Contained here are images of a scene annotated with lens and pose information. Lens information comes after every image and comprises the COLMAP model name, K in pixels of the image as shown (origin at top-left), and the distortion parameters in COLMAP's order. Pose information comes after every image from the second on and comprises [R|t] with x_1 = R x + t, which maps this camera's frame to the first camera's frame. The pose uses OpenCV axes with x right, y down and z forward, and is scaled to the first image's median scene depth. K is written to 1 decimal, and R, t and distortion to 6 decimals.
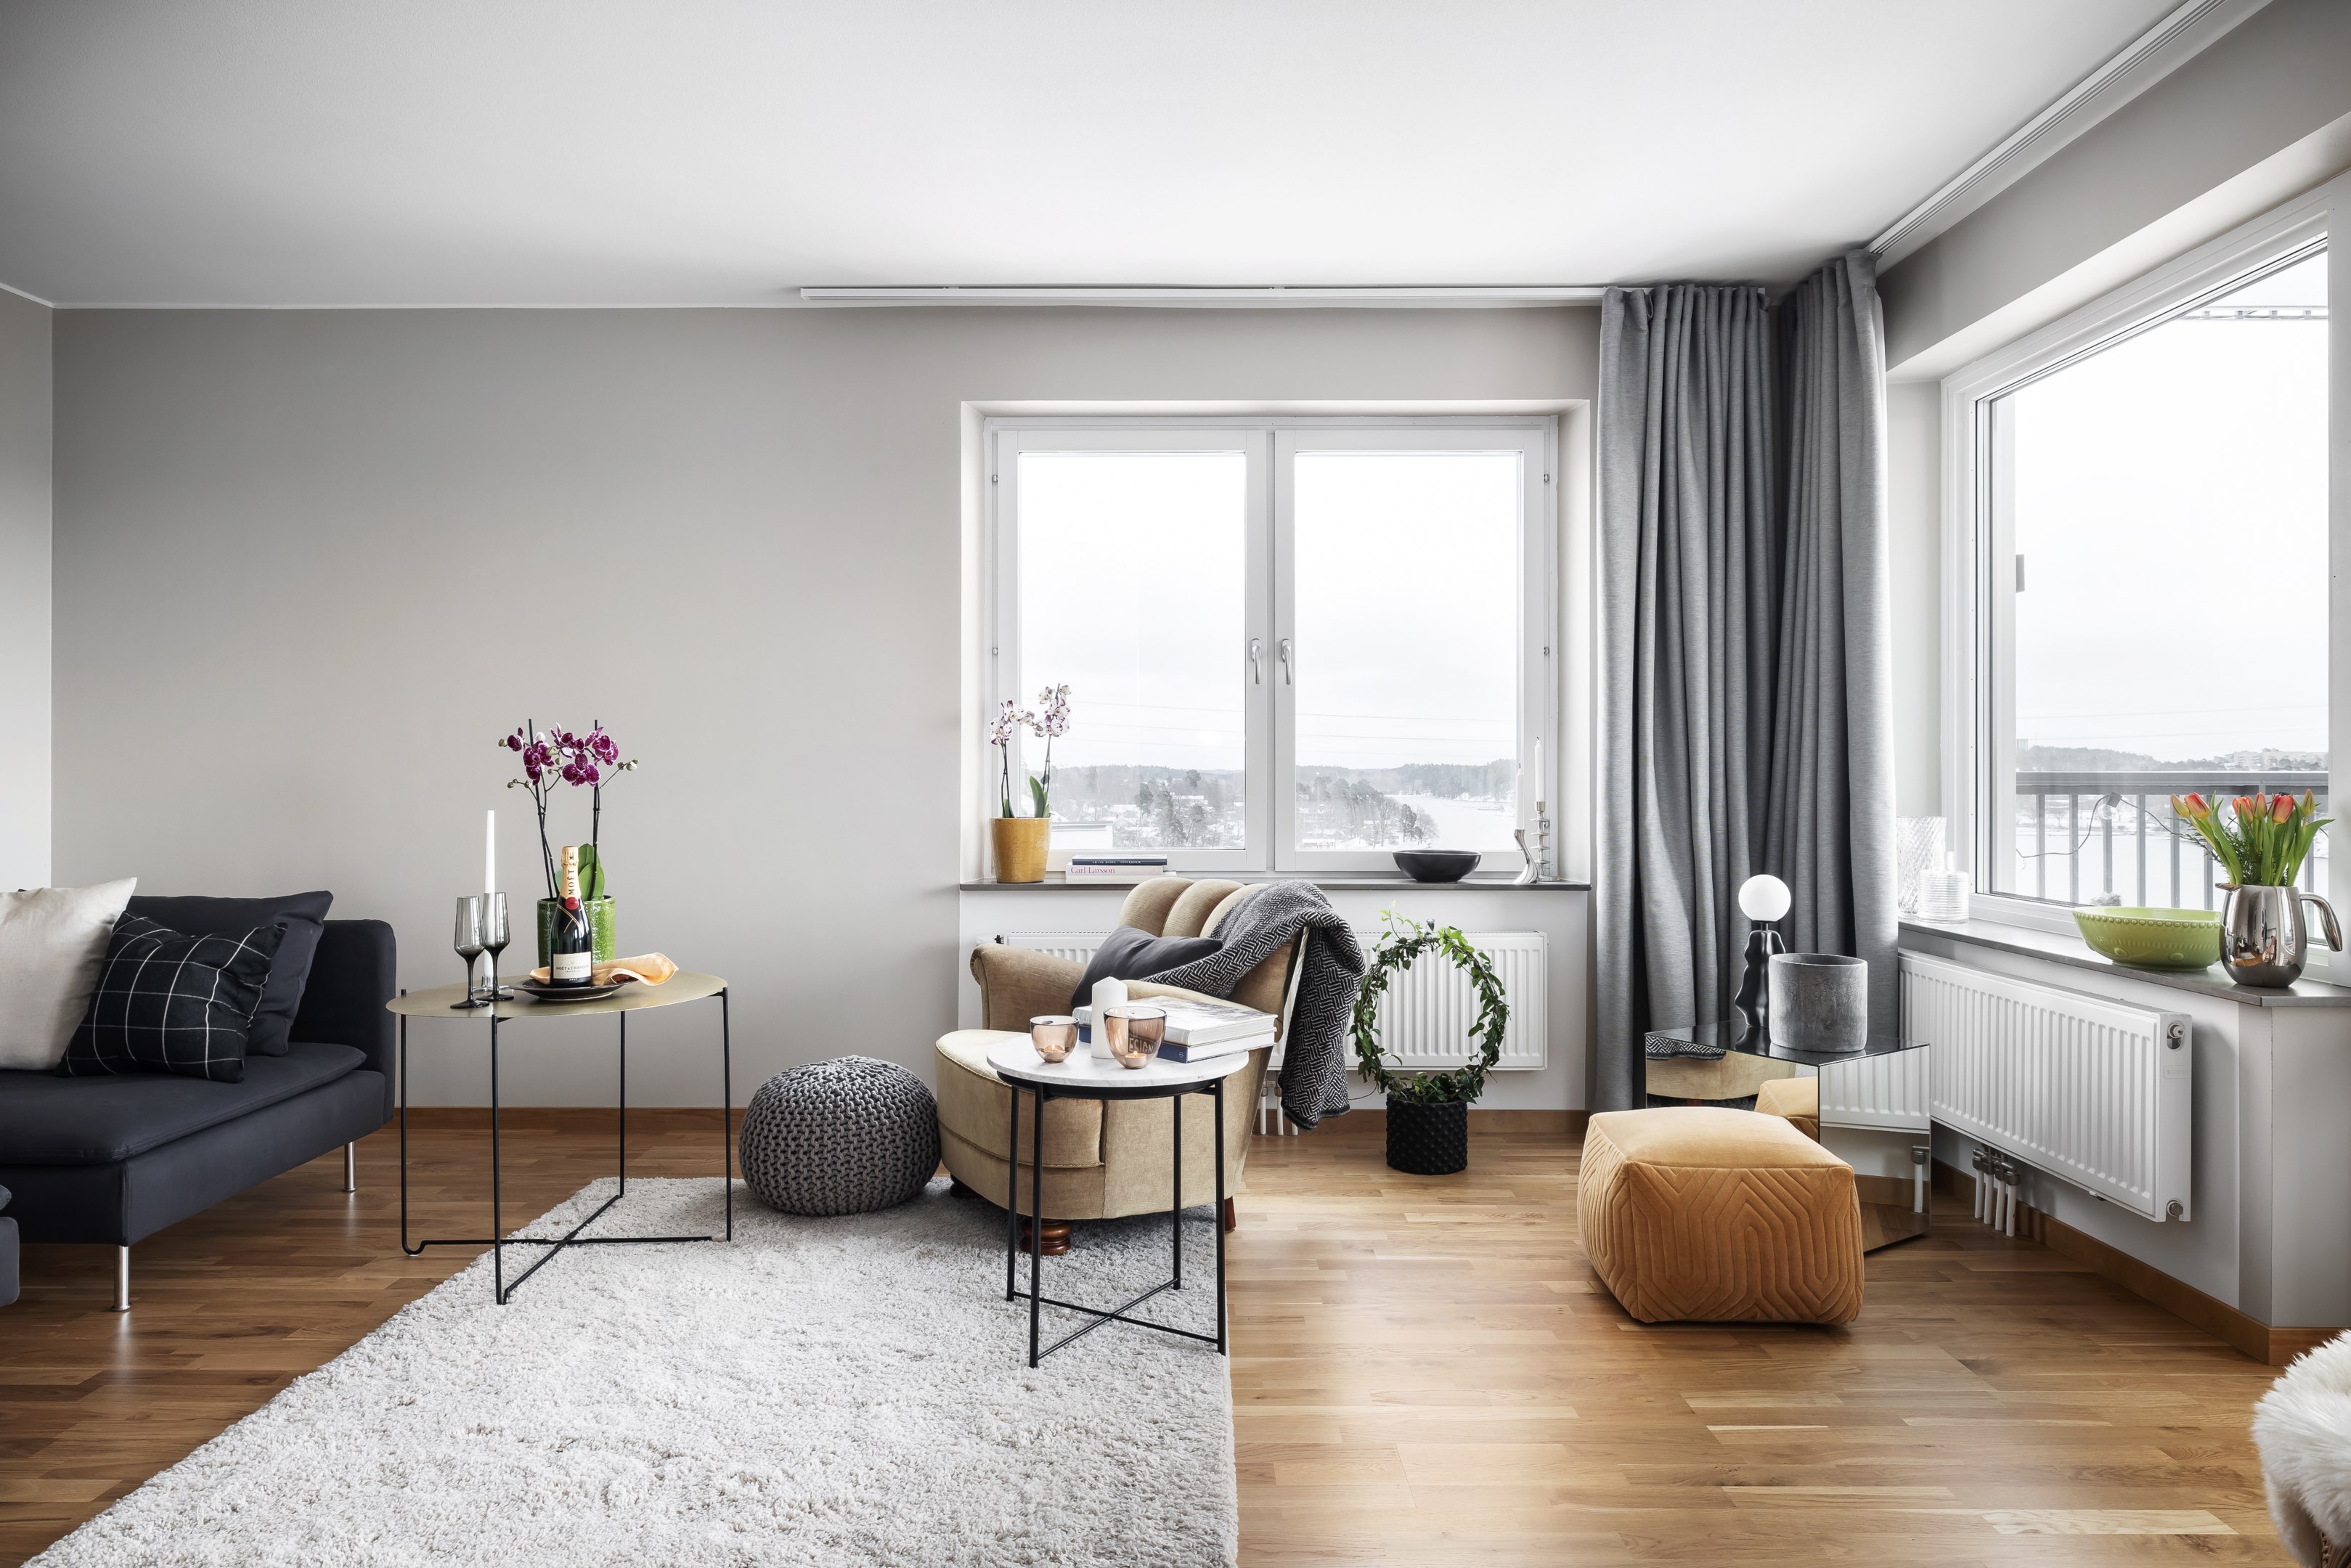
lens RADIAL K [[1410.4, 0, 1175.5], [0, 1410.4, 784.0], [0, 0, 1]] dist [-0.012547, -0.001054]
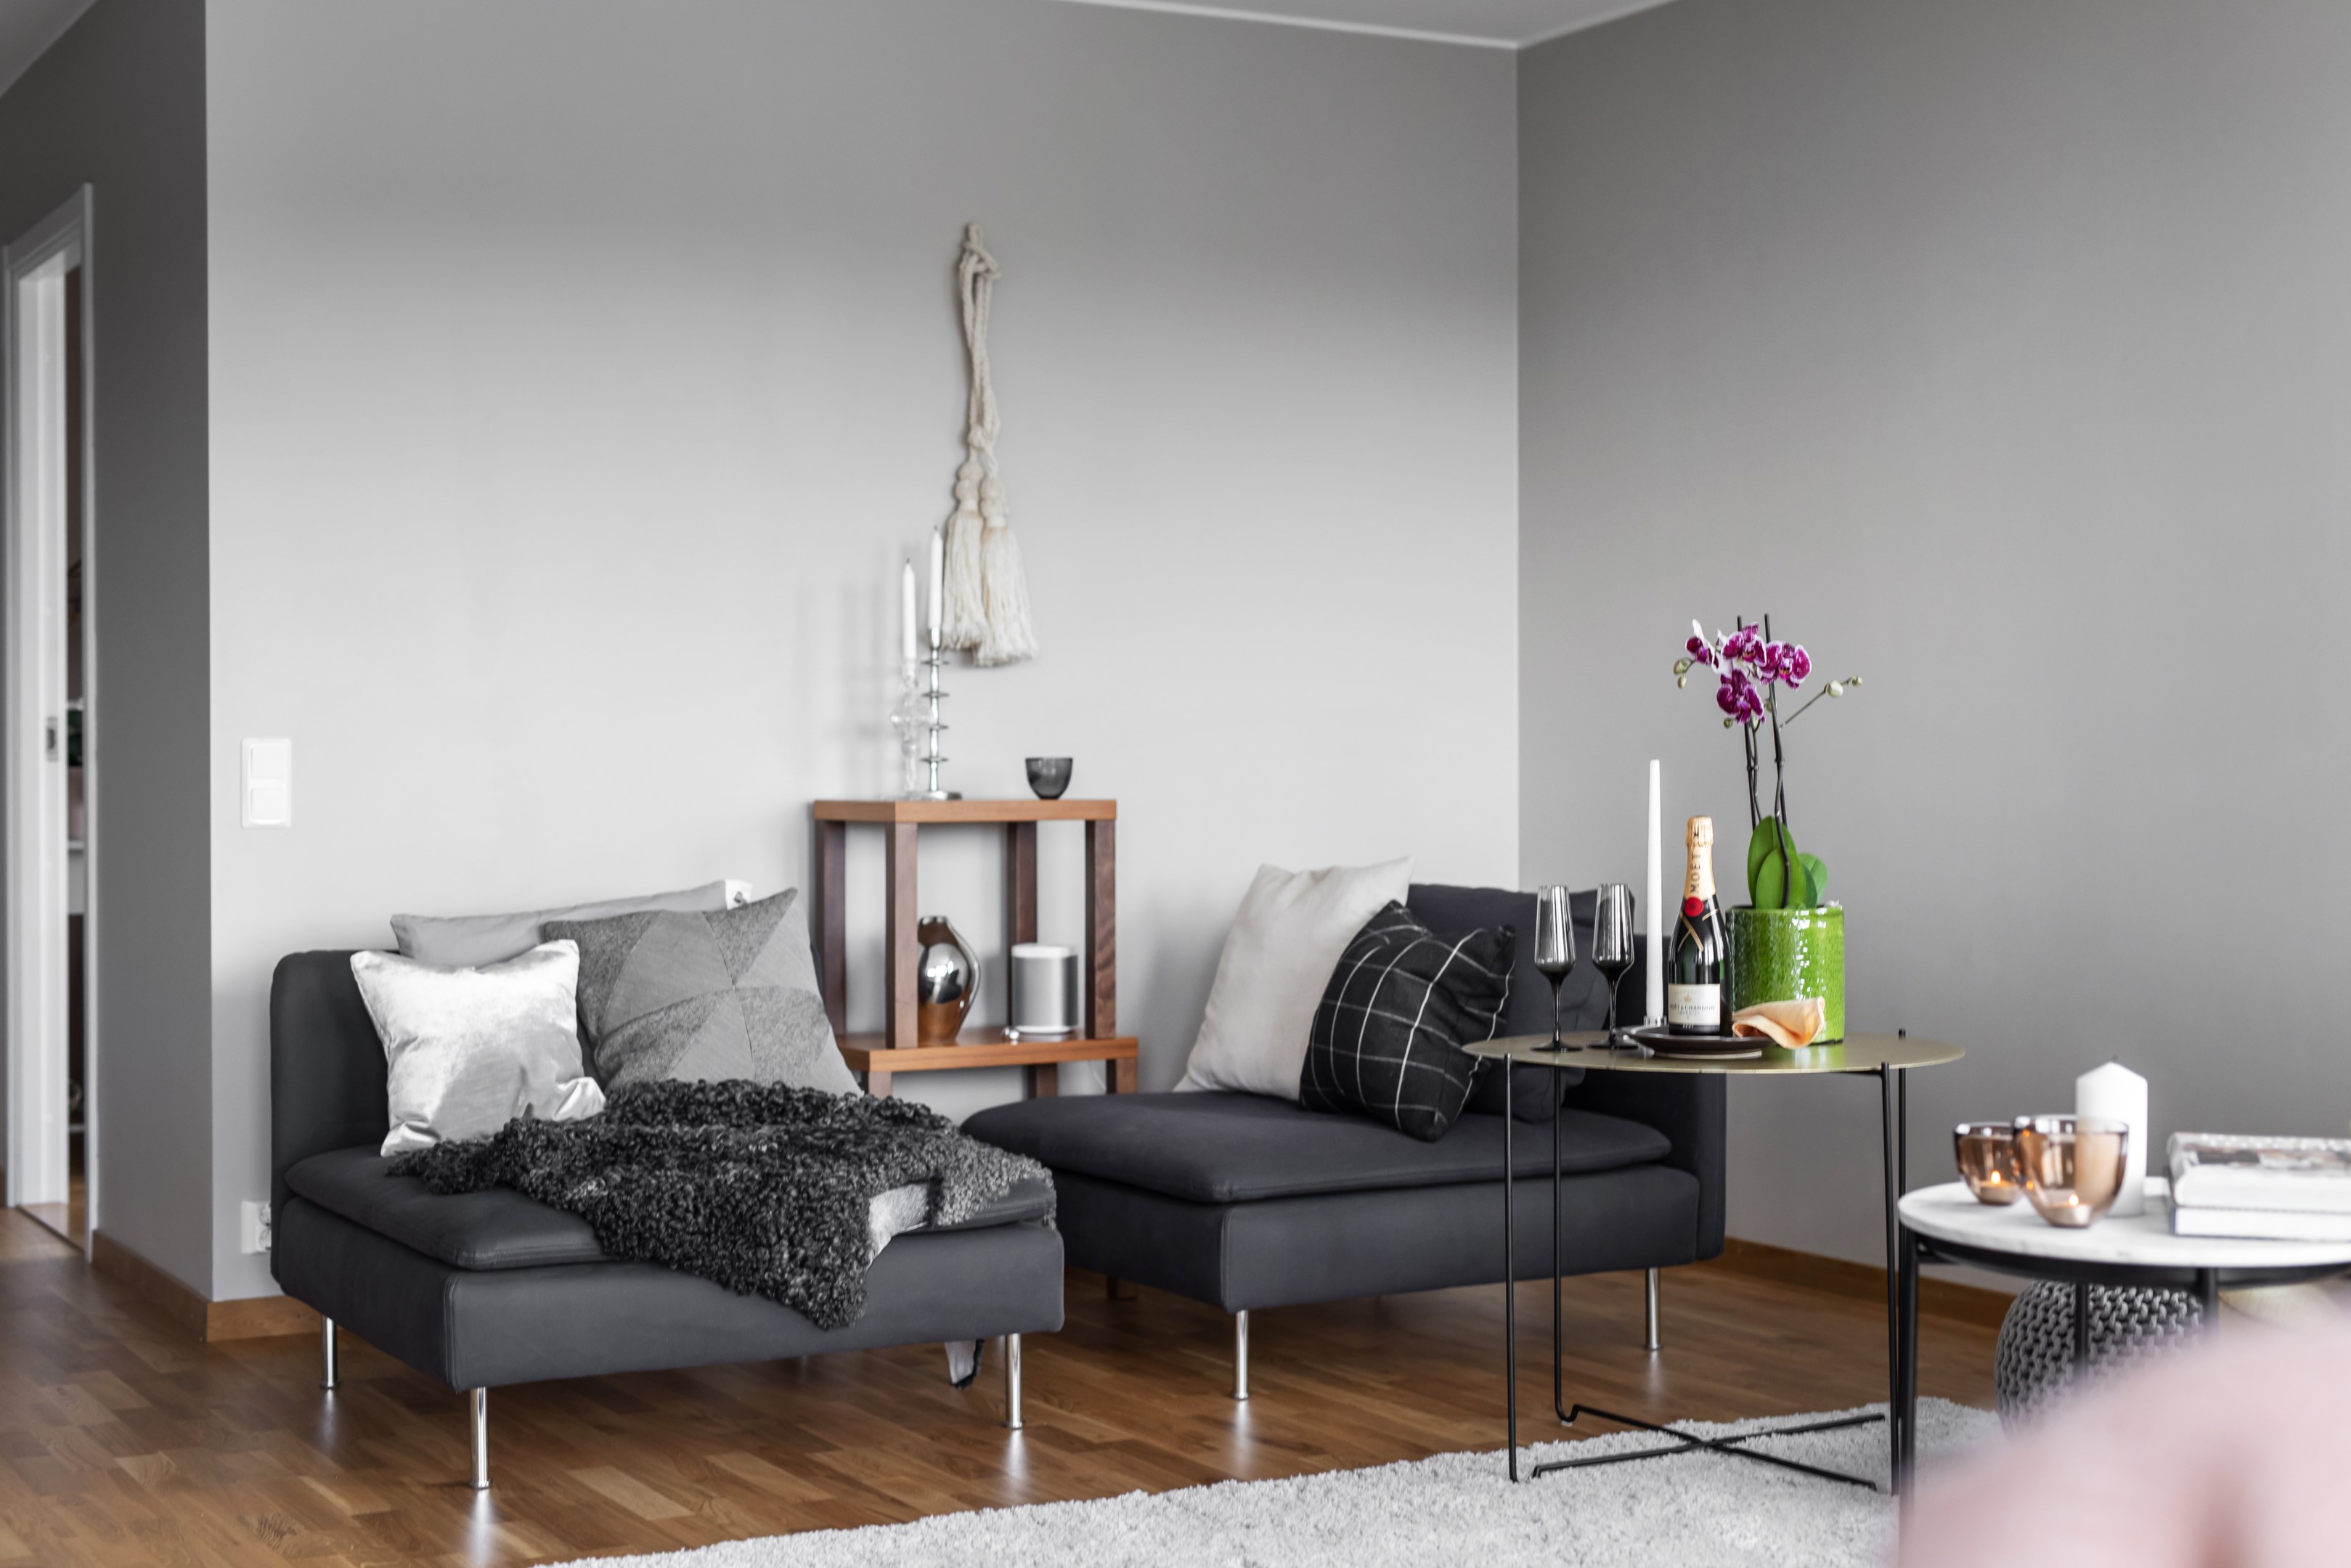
lens RADIAL K [[3301.9, 0, 1187.3], [0, 3301.9, 821.4], [0, 0, 1]] dist [-0.017086, 0.012842]
pose [[0.471741, 0.014351, -0.881620, 0.758104], [0.000041, 0.999867, 0.016297, 0.022321], [0.881737, -0.007724, 0.471678, 0.097764]]
